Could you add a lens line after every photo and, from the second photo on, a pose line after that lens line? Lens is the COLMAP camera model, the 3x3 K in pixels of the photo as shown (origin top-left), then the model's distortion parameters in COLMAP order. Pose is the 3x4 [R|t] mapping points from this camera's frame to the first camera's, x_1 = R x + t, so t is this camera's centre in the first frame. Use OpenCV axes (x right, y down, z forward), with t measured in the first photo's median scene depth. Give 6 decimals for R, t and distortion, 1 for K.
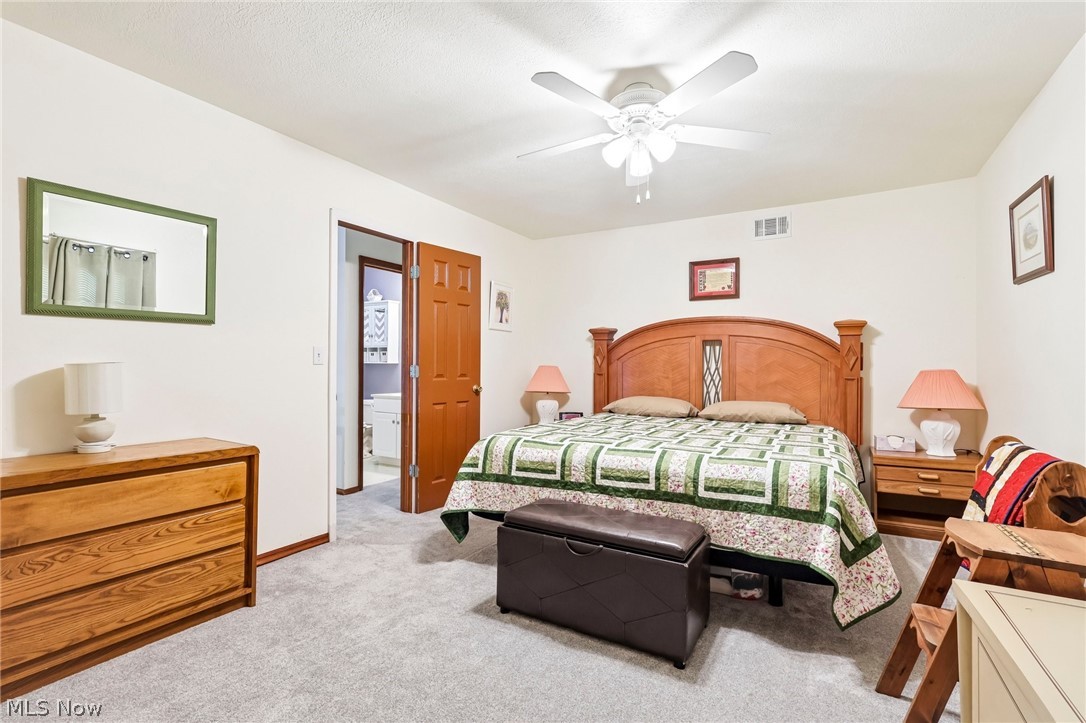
lens RADIAL K [[498.4, 0, 544.1], [0, 498.4, 362.1], [0, 0, 1]] dist [-0.007368, 0.002947]
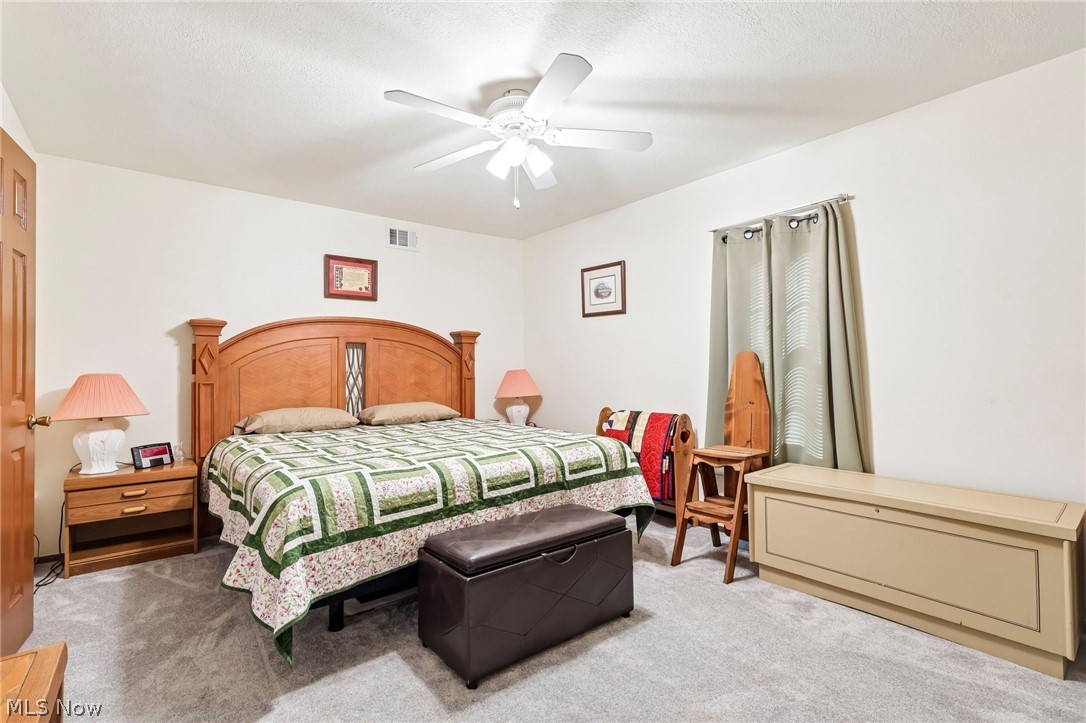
lens RADIAL K [[498.4, 0, 541.3], [0, 498.4, 356.8], [0, 0, 1]] dist [-0.007368, 0.002947]
pose [[0.364300, 0.010285, 0.931225, -0.652098], [0.006253, 0.999889, -0.013490, -0.003222], [-0.931261, 0.010737, 0.364195, 0.515918]]
